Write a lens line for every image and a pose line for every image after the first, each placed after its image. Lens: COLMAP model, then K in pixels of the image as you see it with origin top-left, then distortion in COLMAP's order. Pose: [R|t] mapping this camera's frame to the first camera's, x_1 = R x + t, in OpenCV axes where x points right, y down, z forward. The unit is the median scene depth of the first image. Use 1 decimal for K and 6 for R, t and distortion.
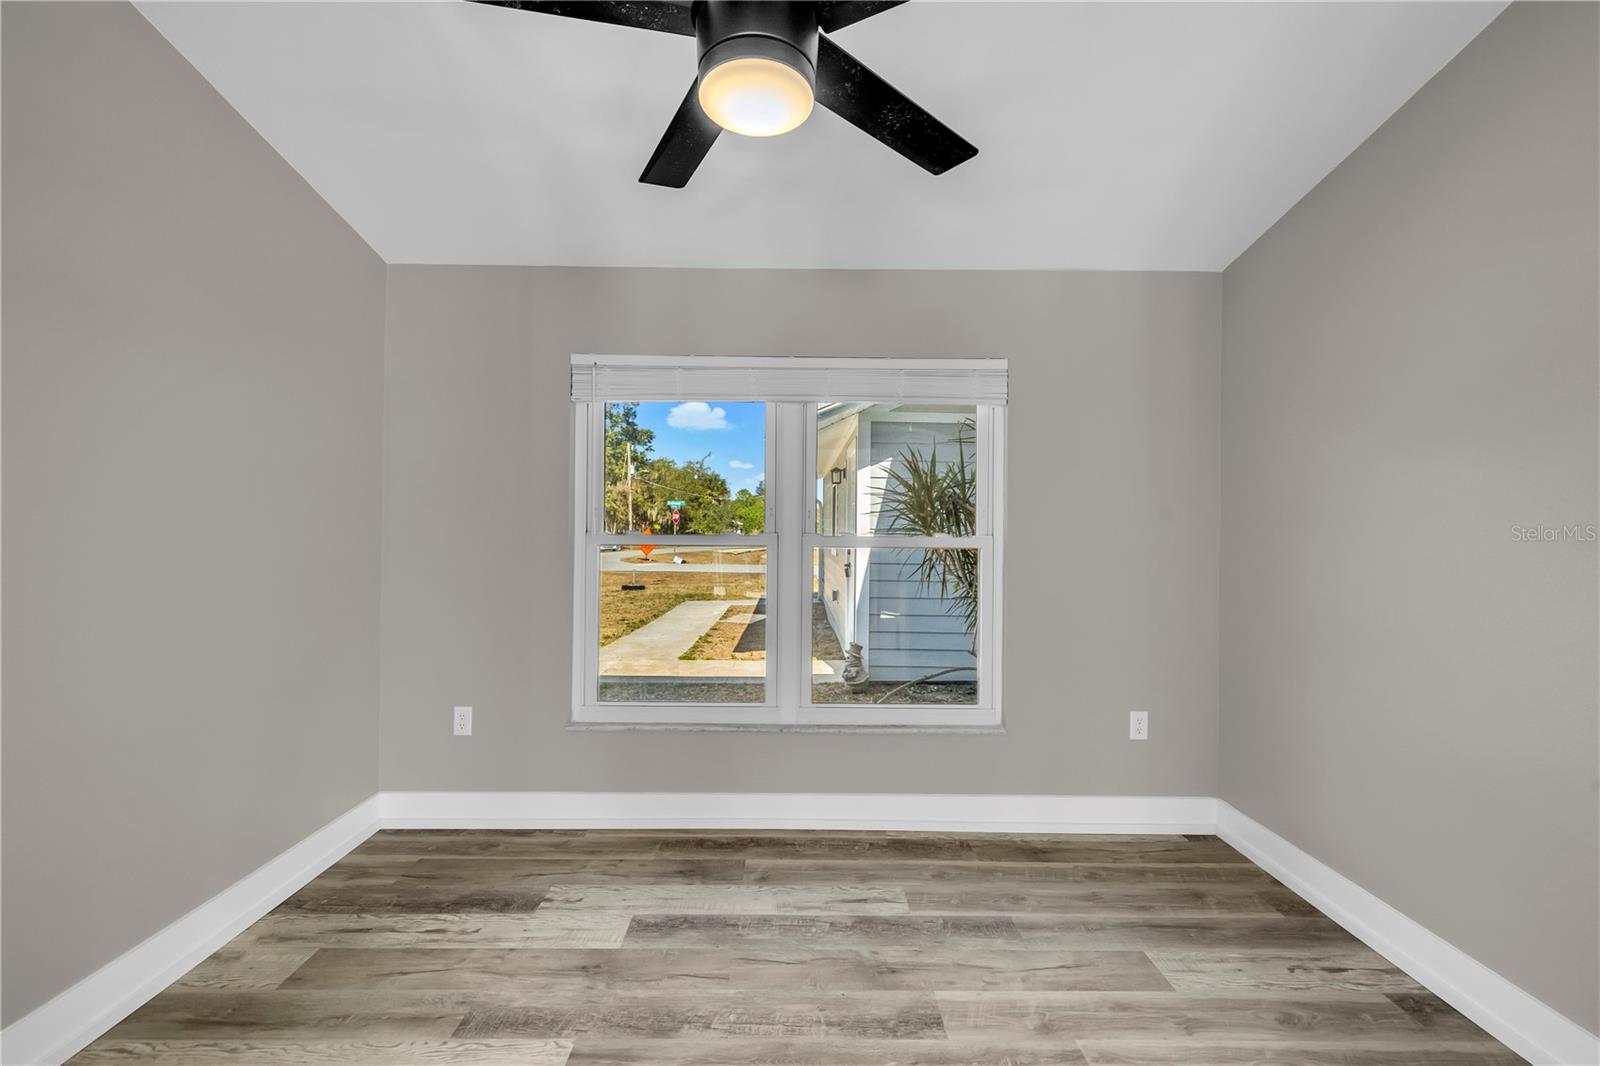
lens RADIAL K [[670.1, 0, 797.5], [0, 670.1, 527.3], [0, 0, 1]] dist [-0.000828, 0.000522]
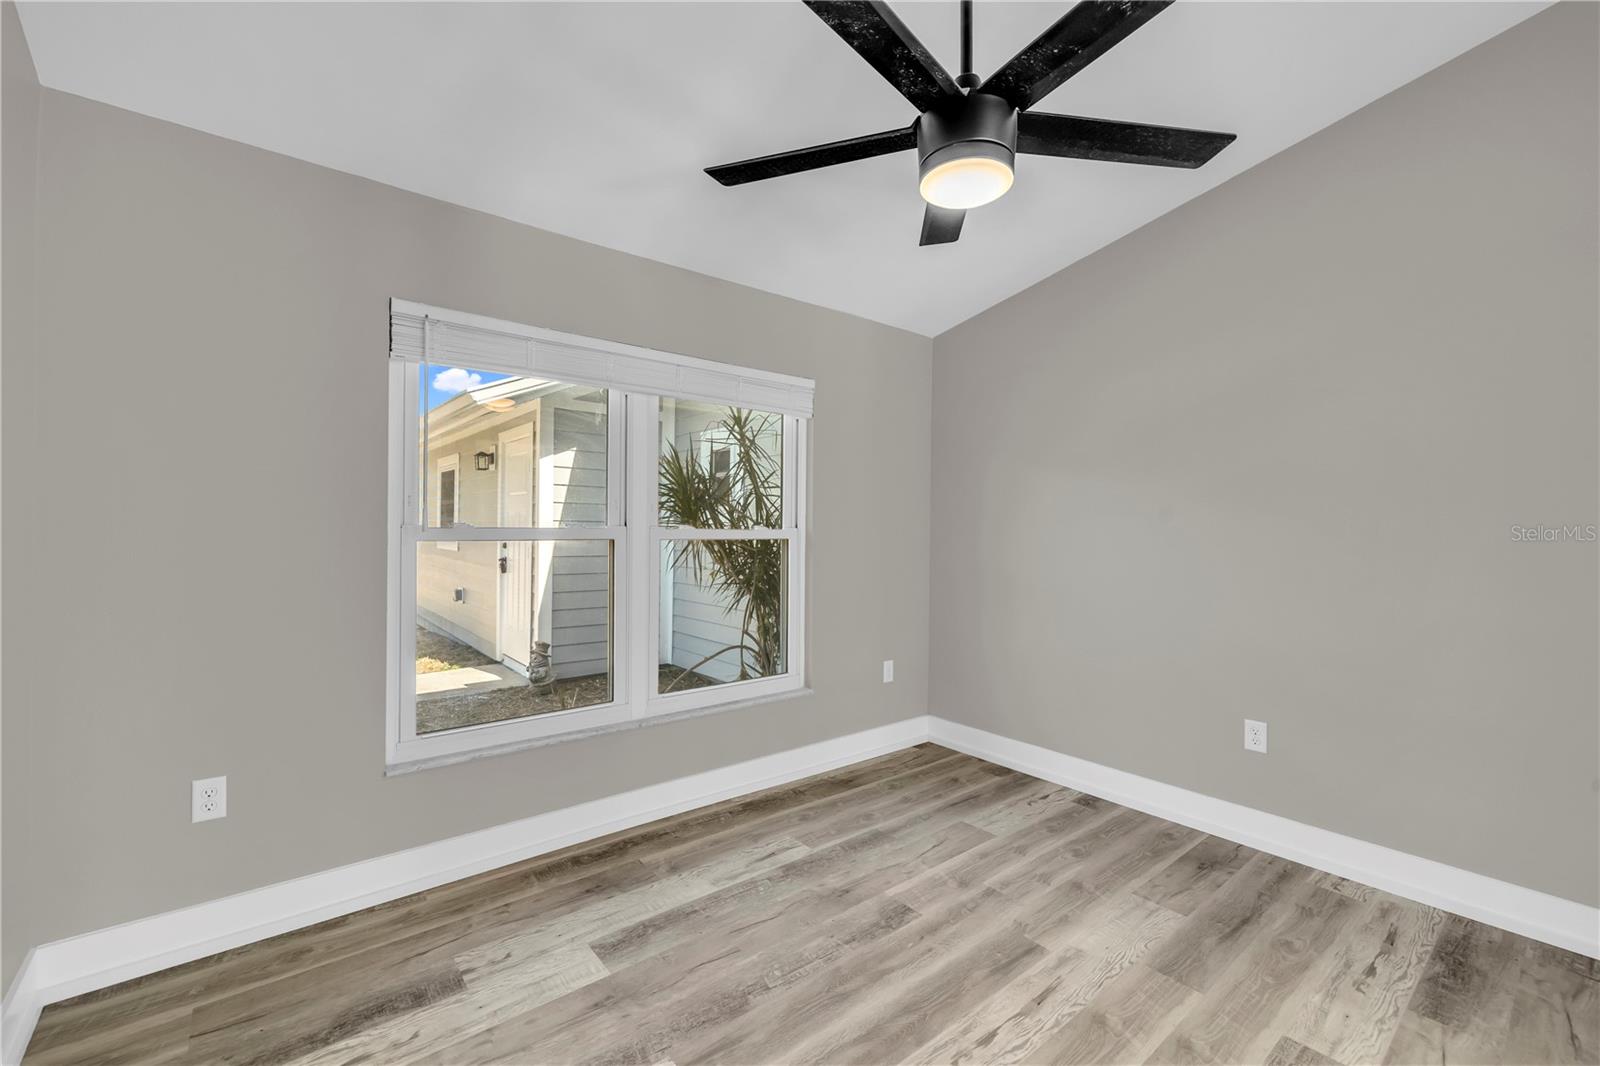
lens RADIAL K [[670.1, 0, 797.5], [0, 670.1, 527.3], [0, 0, 1]] dist [-0.000828, 0.000522]
pose [[0.777882, -0.001985, 0.628407, -0.550466], [-0.006534, 0.999915, 0.011246, -0.002452], [-0.628377, -0.012854, 0.777803, 0.105158]]
